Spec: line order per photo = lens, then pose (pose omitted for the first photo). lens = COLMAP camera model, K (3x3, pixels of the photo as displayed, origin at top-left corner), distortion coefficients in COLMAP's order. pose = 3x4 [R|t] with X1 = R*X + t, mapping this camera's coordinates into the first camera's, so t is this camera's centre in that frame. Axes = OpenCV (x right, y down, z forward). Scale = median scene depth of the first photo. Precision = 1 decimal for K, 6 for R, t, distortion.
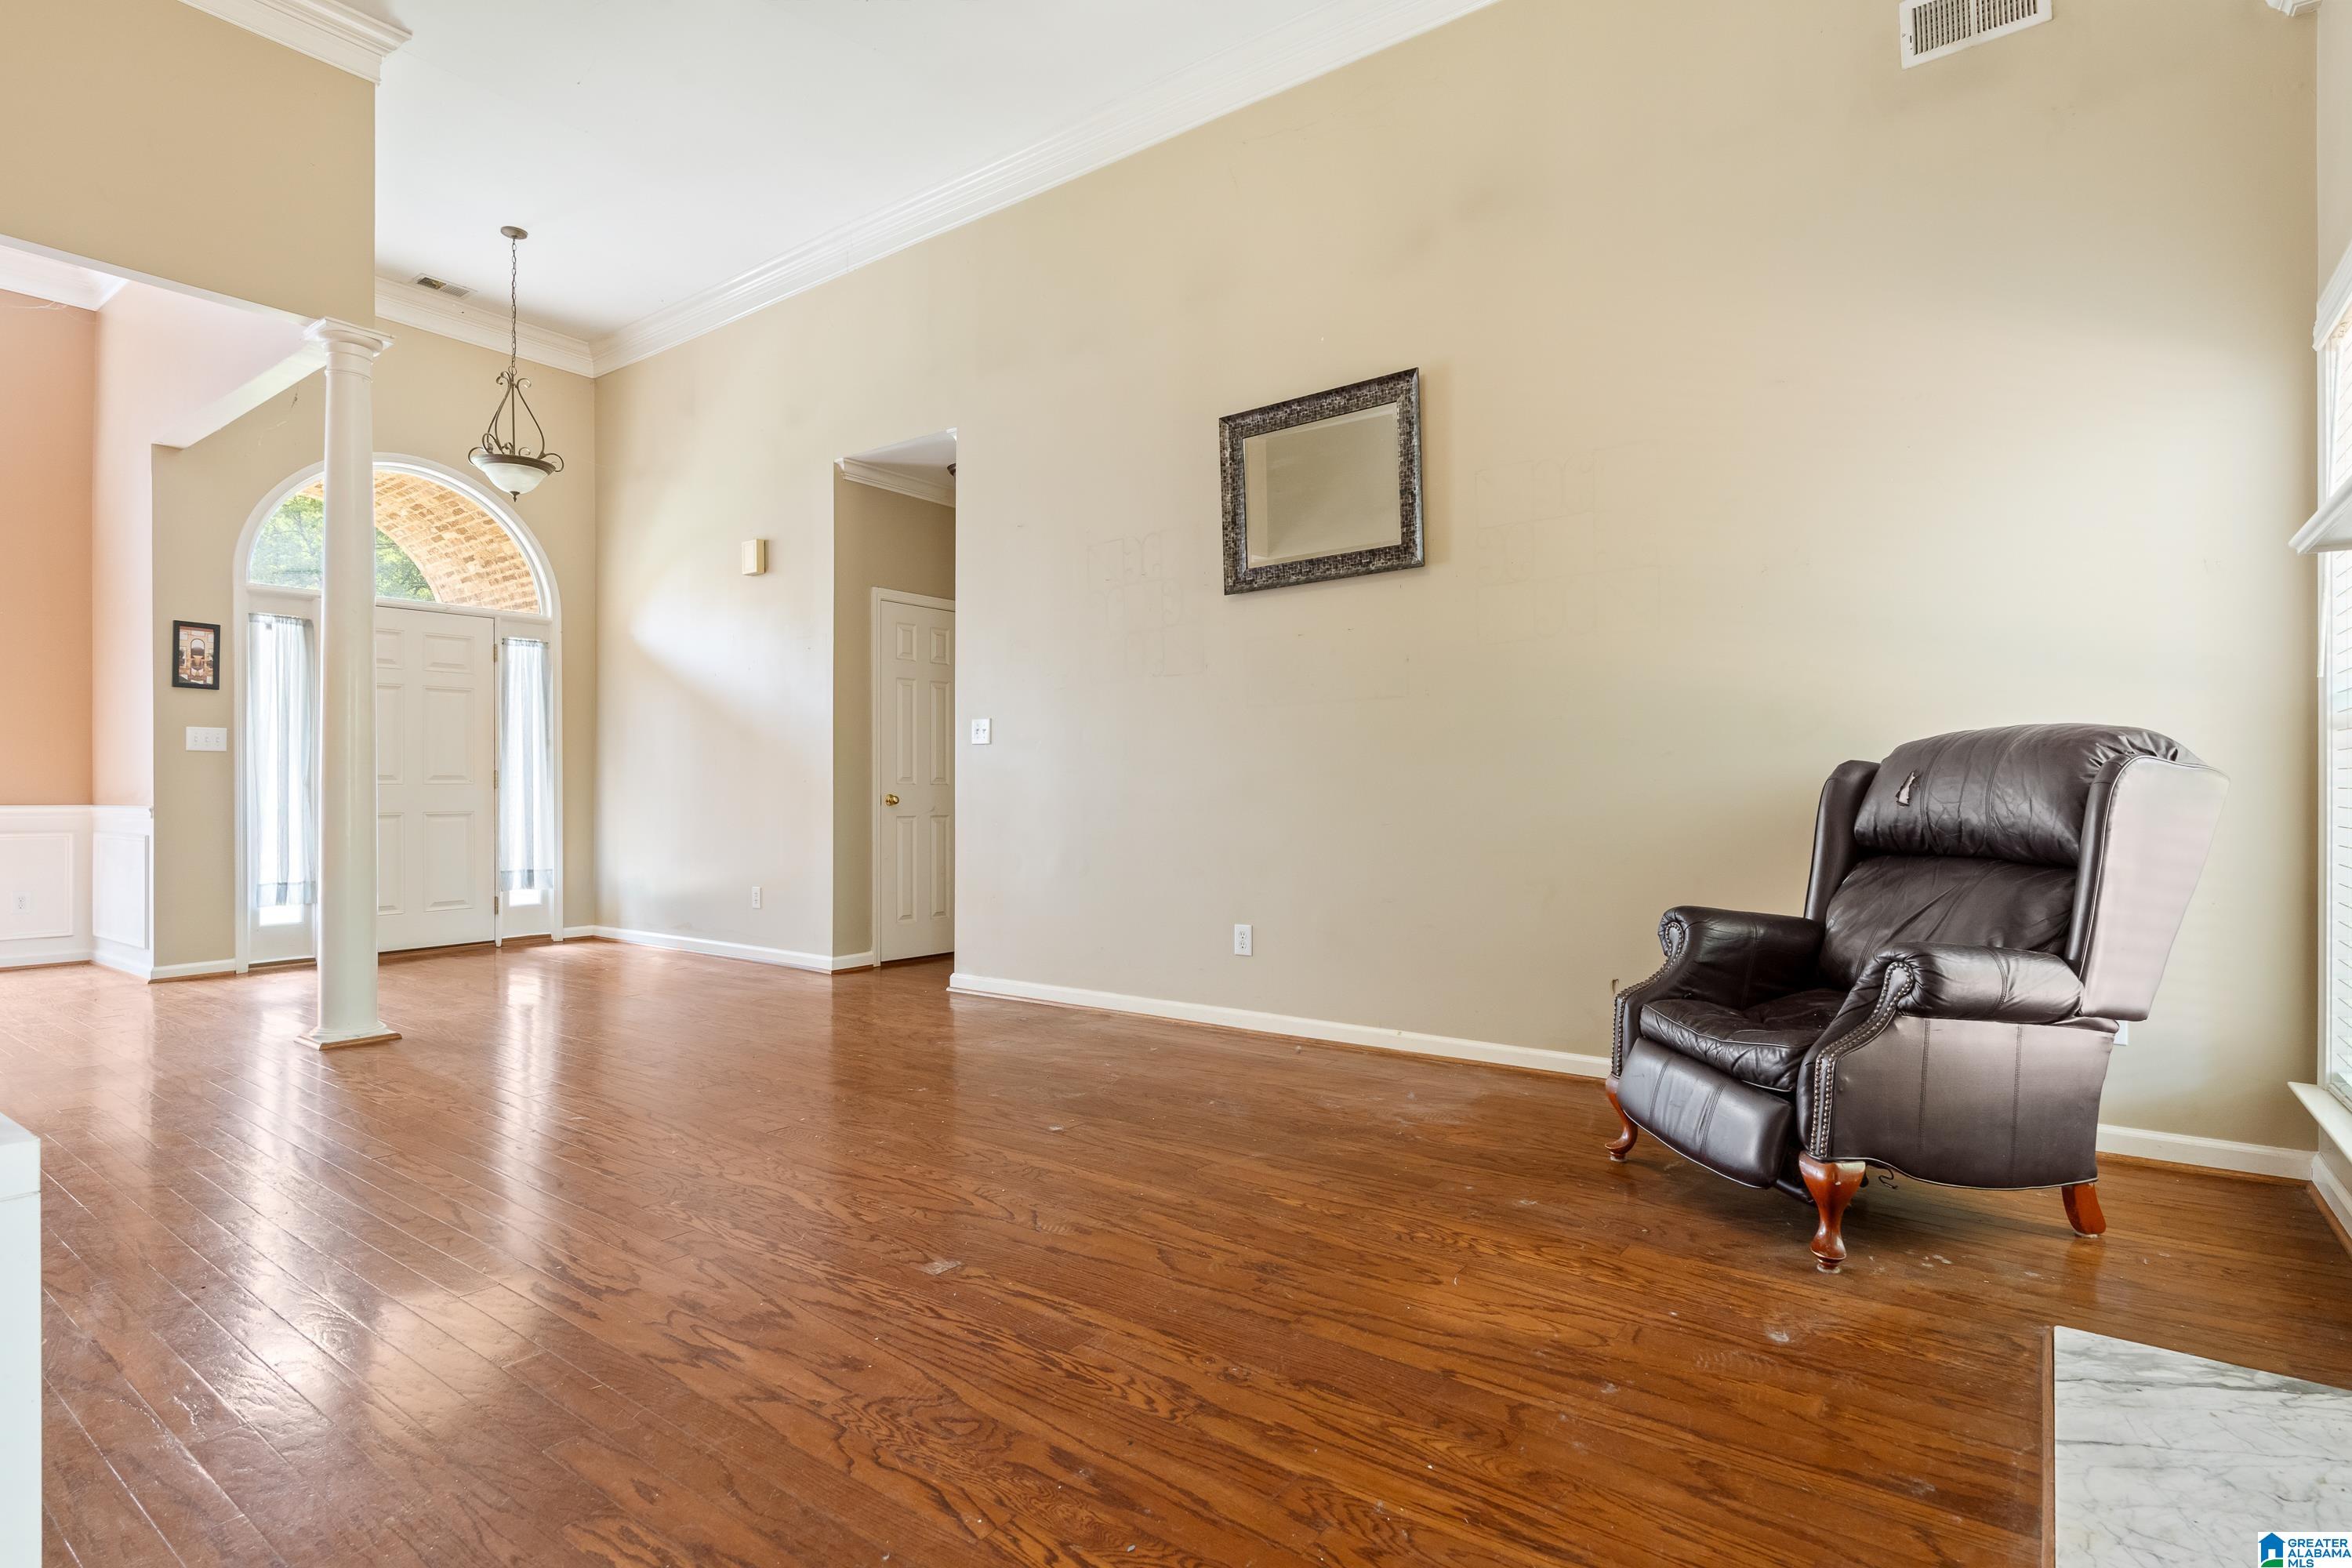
lens RADIAL K [[1173.1, 0, 1178.1], [0, 1173.1, 784.4], [0, 0, 1]] dist [-0.003062, -0.000344]
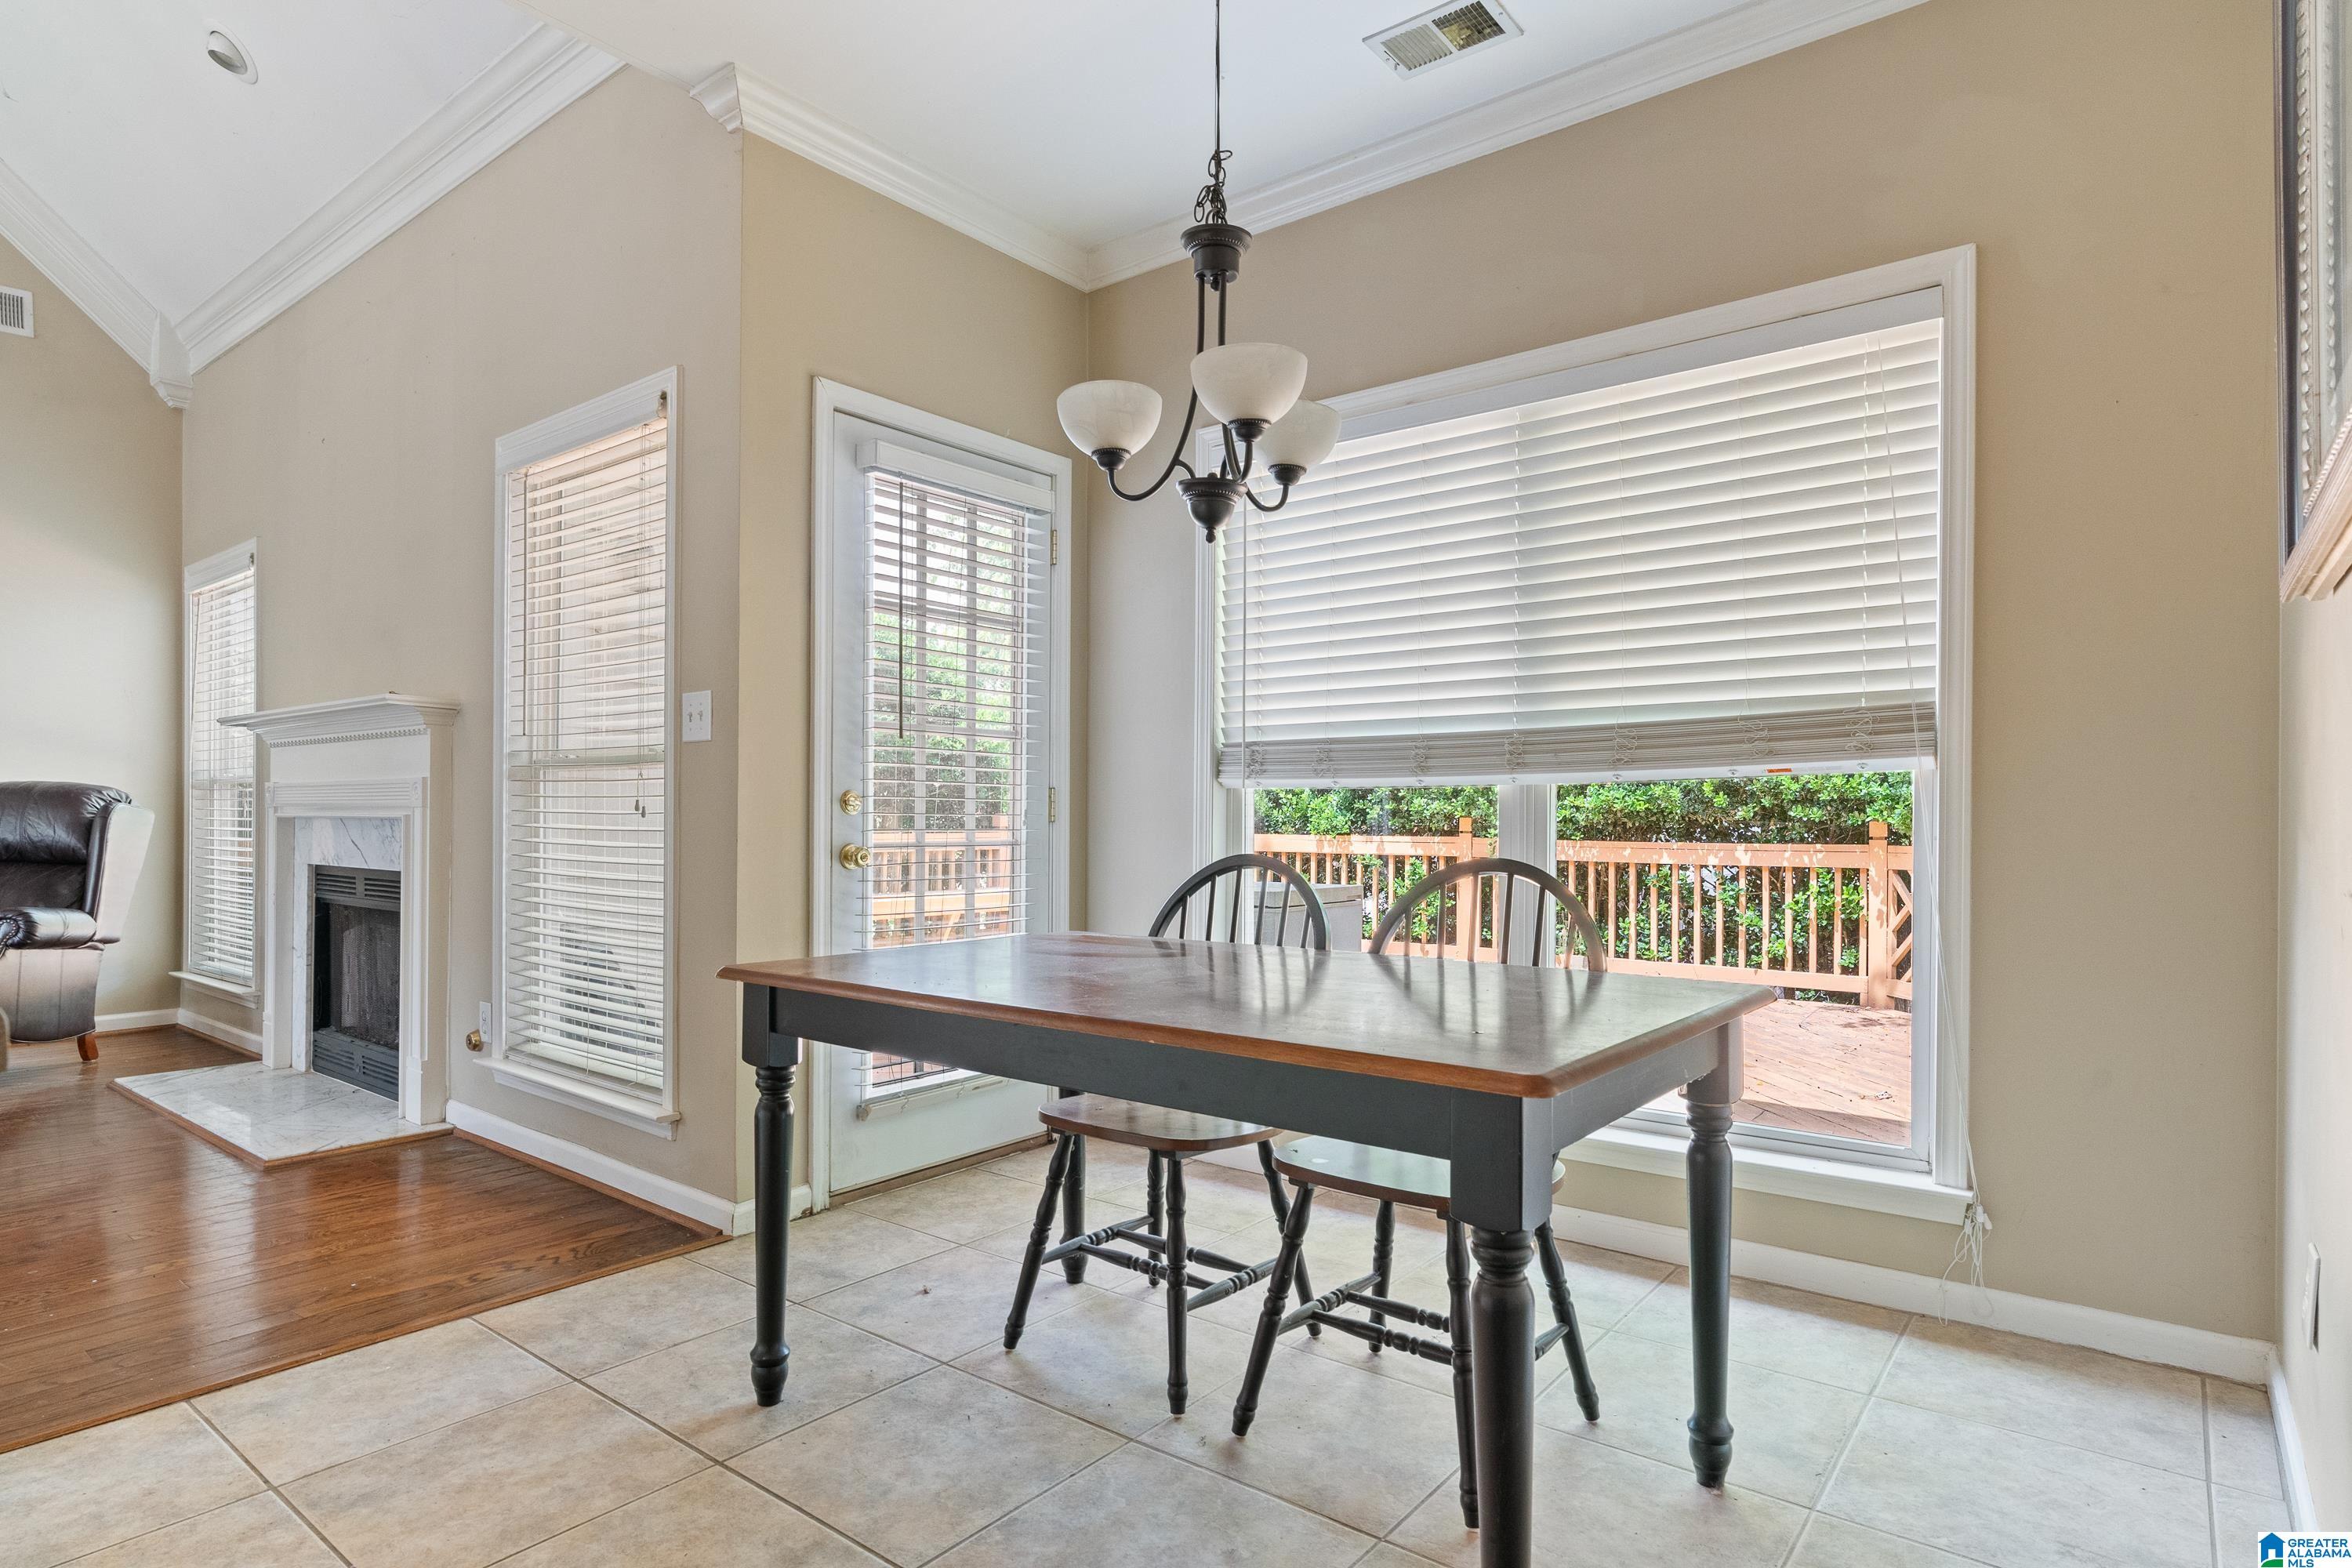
lens RADIAL K [[1281.8, 0, 1171.5], [0, 1281.8, 815.1], [0, 0, 1]] dist [-0.004545, 0.000137]
pose [[0.038195, 0.003897, 0.999263, -1.196585], [-0.006444, 0.999973, -0.003653, -0.008077], [-0.999250, -0.006299, 0.038219, -0.794572]]
